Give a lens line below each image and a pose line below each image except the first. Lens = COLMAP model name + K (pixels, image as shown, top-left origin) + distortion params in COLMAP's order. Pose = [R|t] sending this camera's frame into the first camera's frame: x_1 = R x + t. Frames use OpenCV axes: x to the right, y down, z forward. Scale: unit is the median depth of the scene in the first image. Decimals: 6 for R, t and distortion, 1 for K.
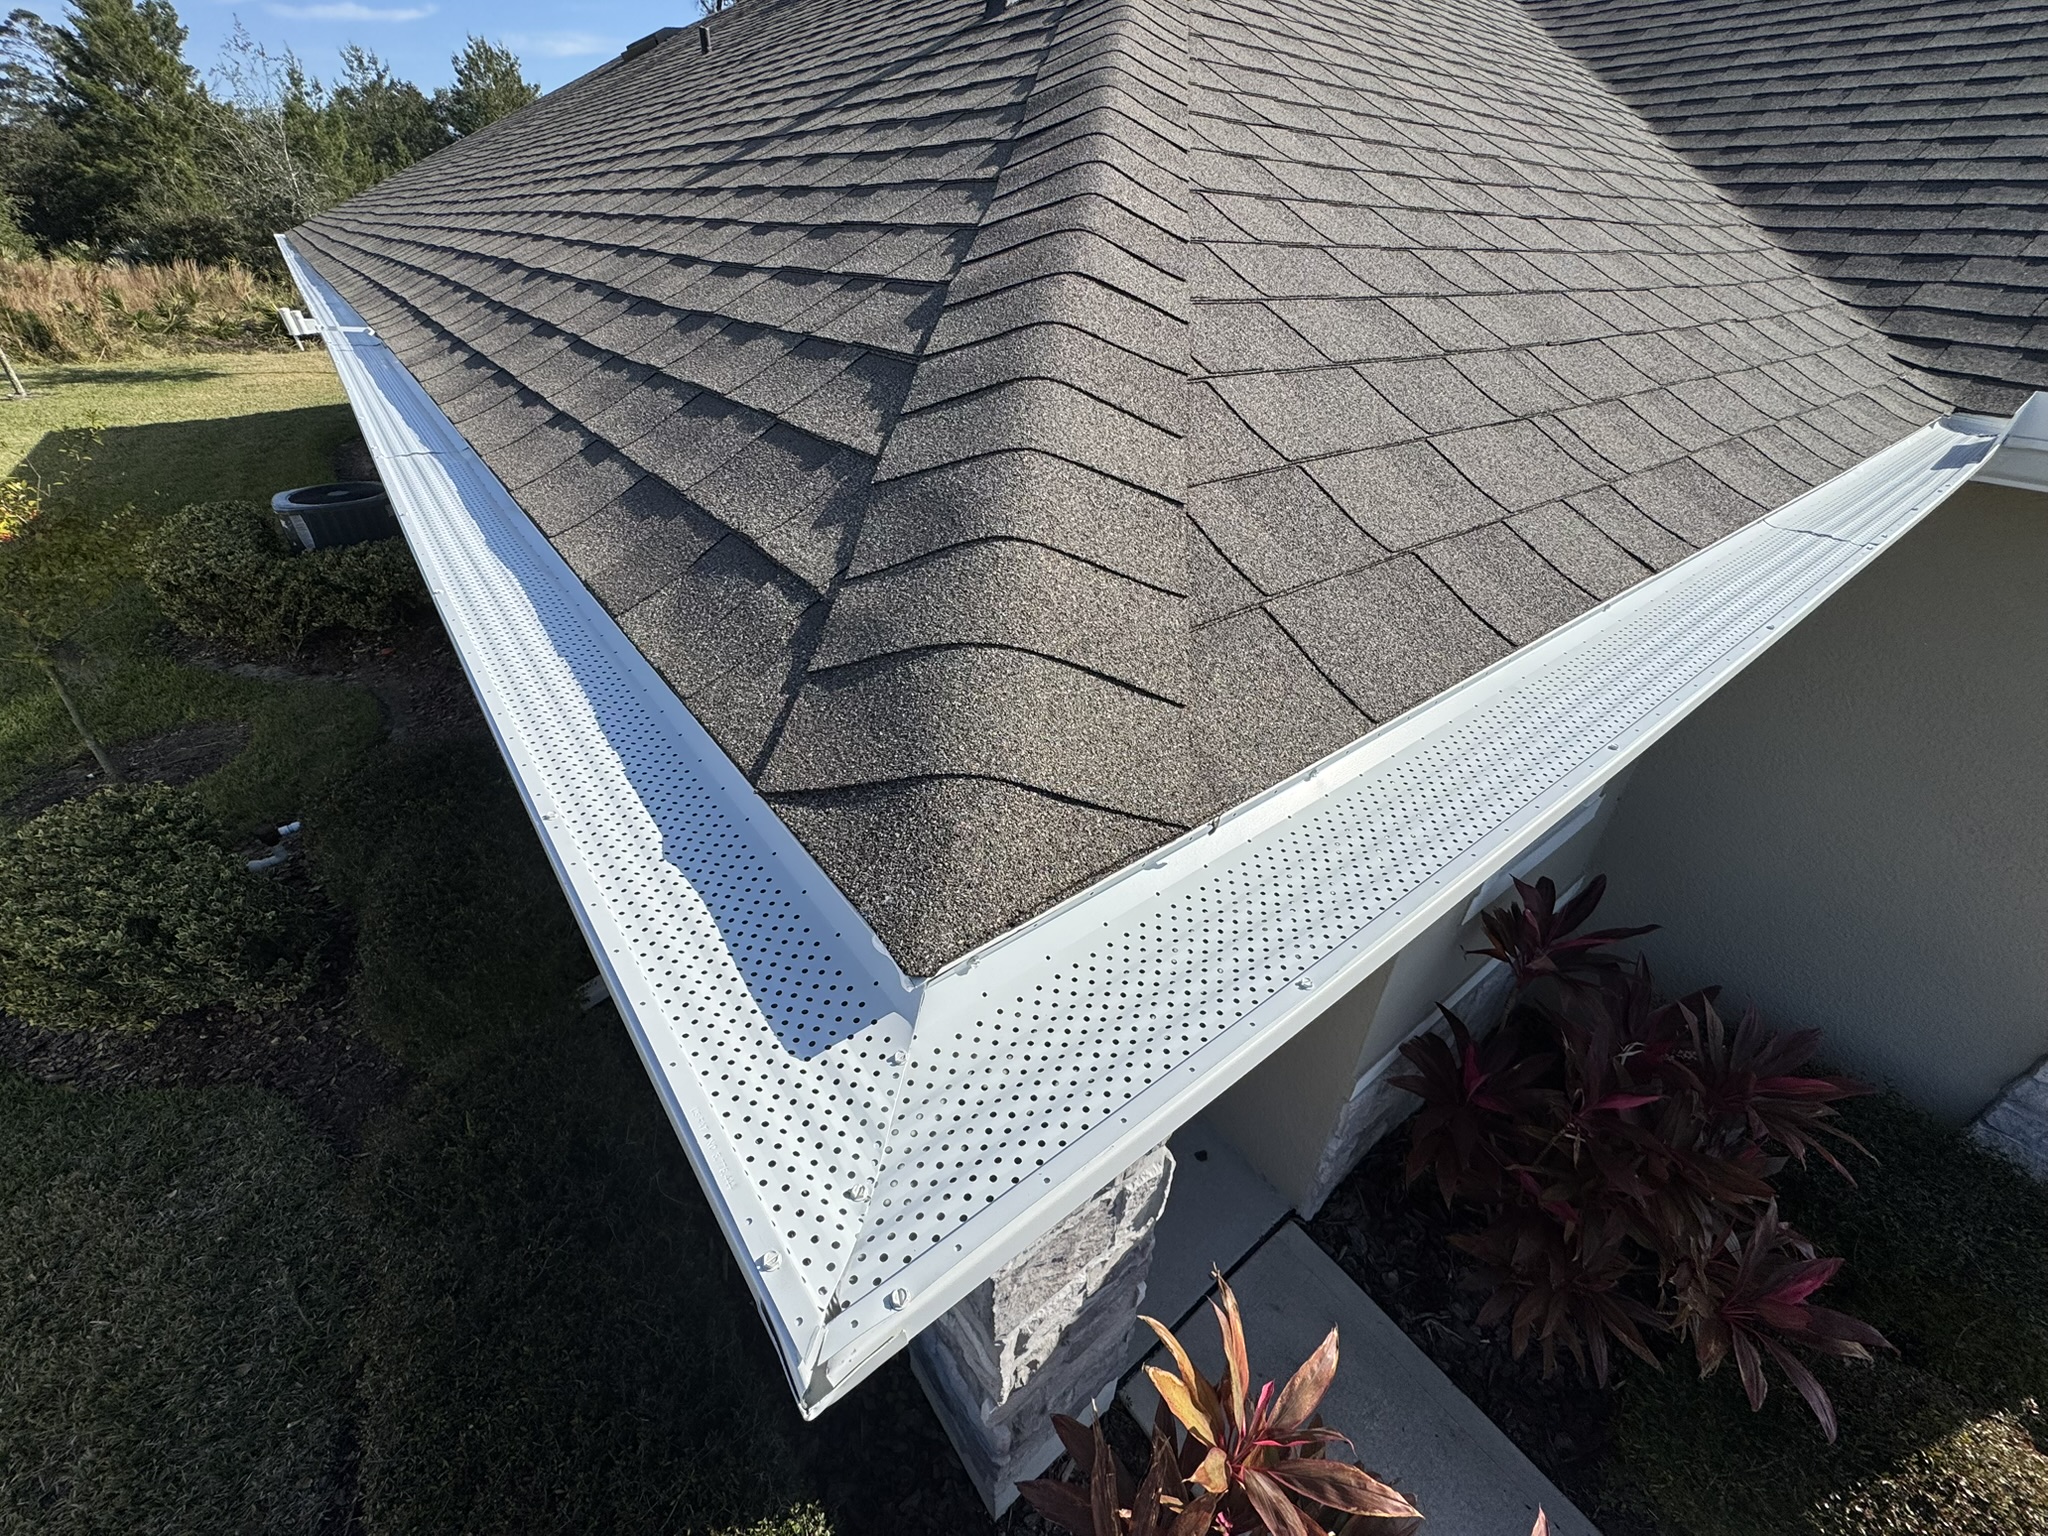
lens RADIAL K [[798.3, 0, 1024.0], [0, 798.3, 768.0], [0, 0, 1]] dist [-0.002781, 0.000439]
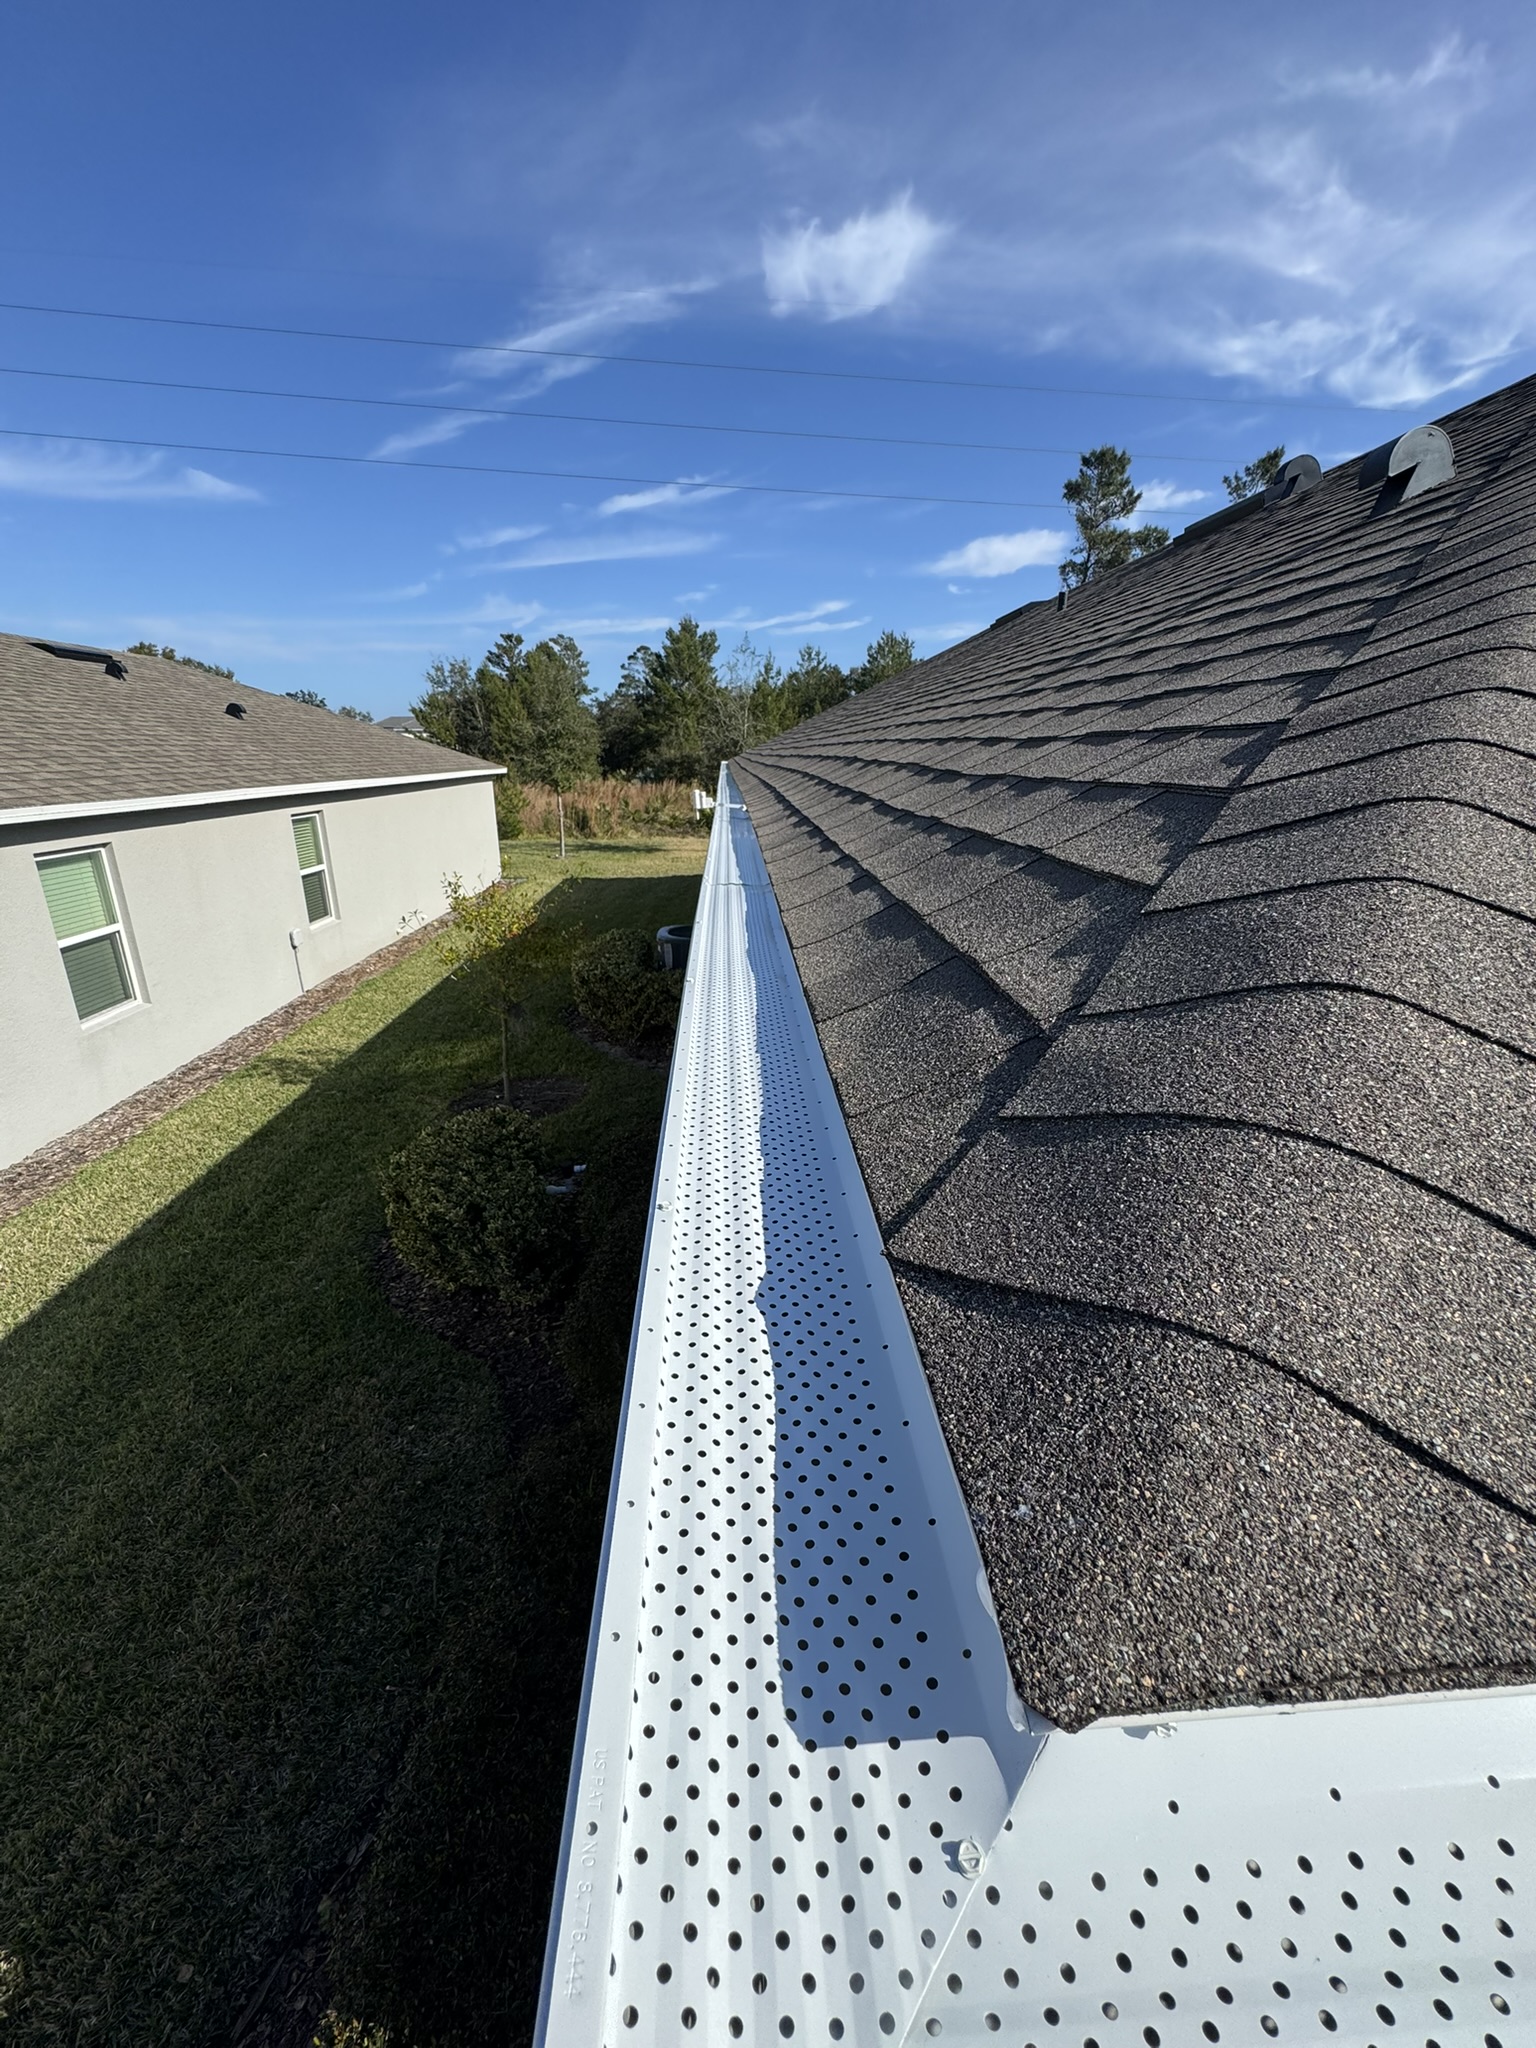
lens RADIAL K [[798.3, 0, 772.9], [0, 798.3, 1026.8], [0, 0, 1]] dist [-0.002781, 0.000439]
pose [[0.818259, 0.154718, -0.553637, -0.032544], [-0.297379, 0.938144, -0.177346, -0.002754], [0.491952, 0.309755, 0.813655, 0.201199]]
